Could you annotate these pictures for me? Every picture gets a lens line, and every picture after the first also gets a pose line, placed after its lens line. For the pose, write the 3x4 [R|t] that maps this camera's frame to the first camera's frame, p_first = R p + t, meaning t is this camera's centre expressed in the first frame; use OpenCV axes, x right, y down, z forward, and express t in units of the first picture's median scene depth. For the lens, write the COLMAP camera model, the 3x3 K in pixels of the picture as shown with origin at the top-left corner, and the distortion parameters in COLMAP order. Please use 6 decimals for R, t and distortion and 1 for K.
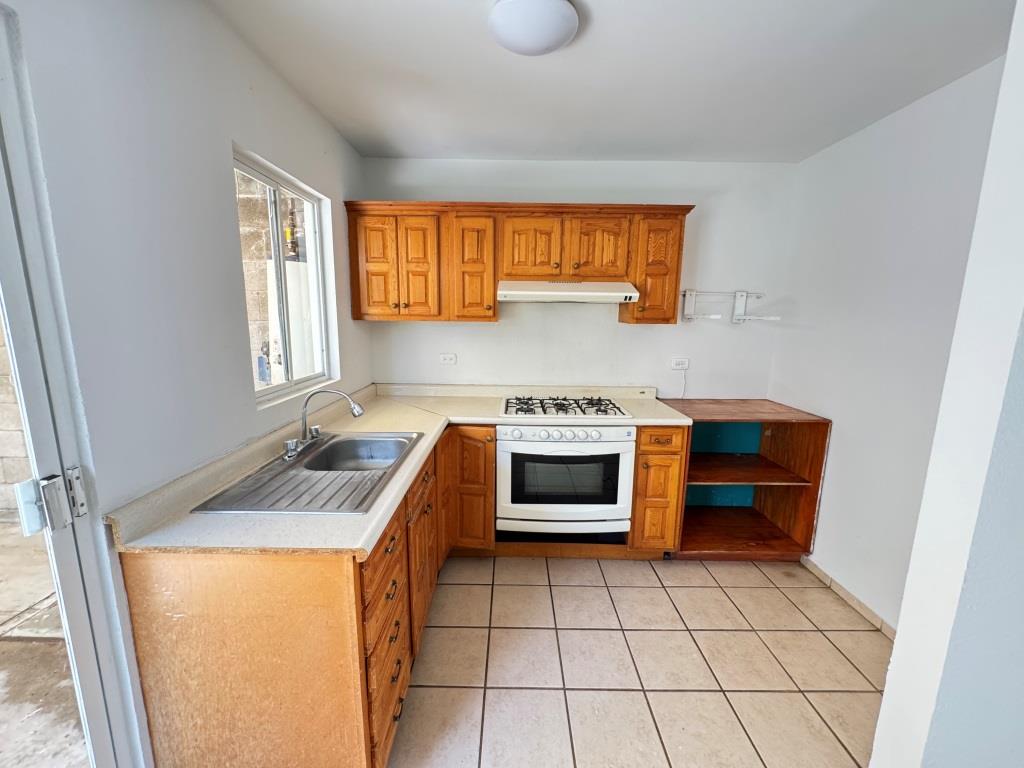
lens RADIAL K [[408.5, 0, 512.2], [0, 408.5, 381.5], [0, 0, 1]] dist [-0.001984, 0.000406]
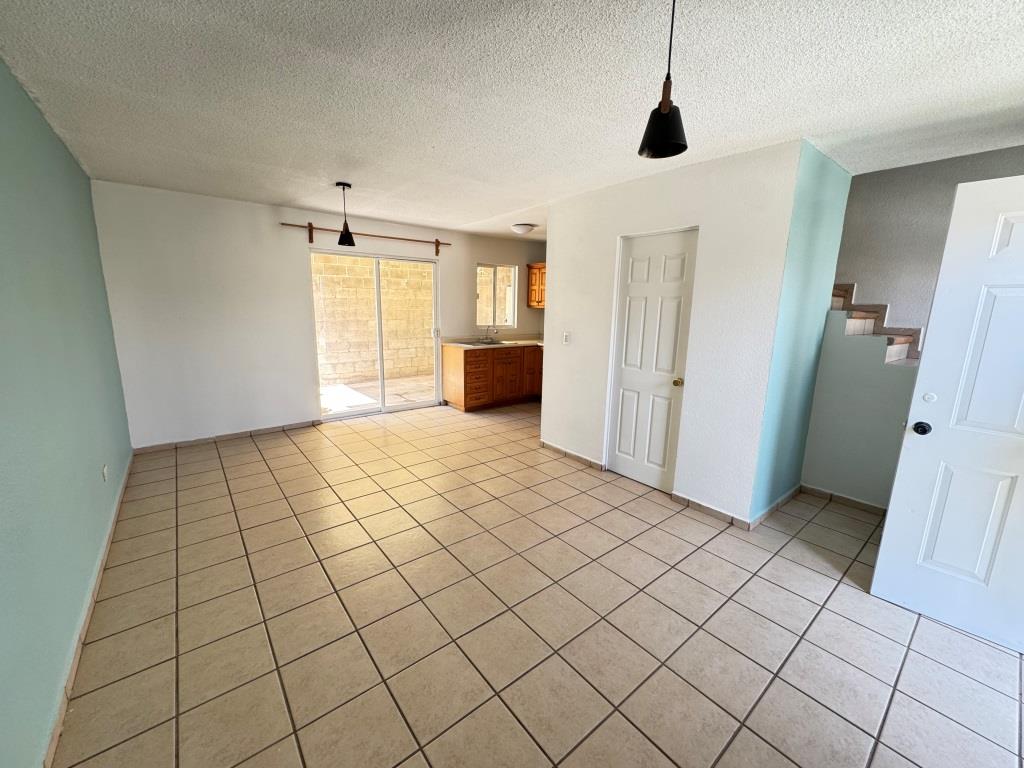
lens RADIAL K [[408.5, 0, 513.4], [0, 408.5, 382.0], [0, 0, 1]] dist [-0.001984, 0.000406]
pose [[0.637194, 0.155150, -0.754925, 0.845112], [-0.142132, 0.986383, 0.082753, 0.063786], [0.757484, 0.054569, 0.650569, -0.402947]]
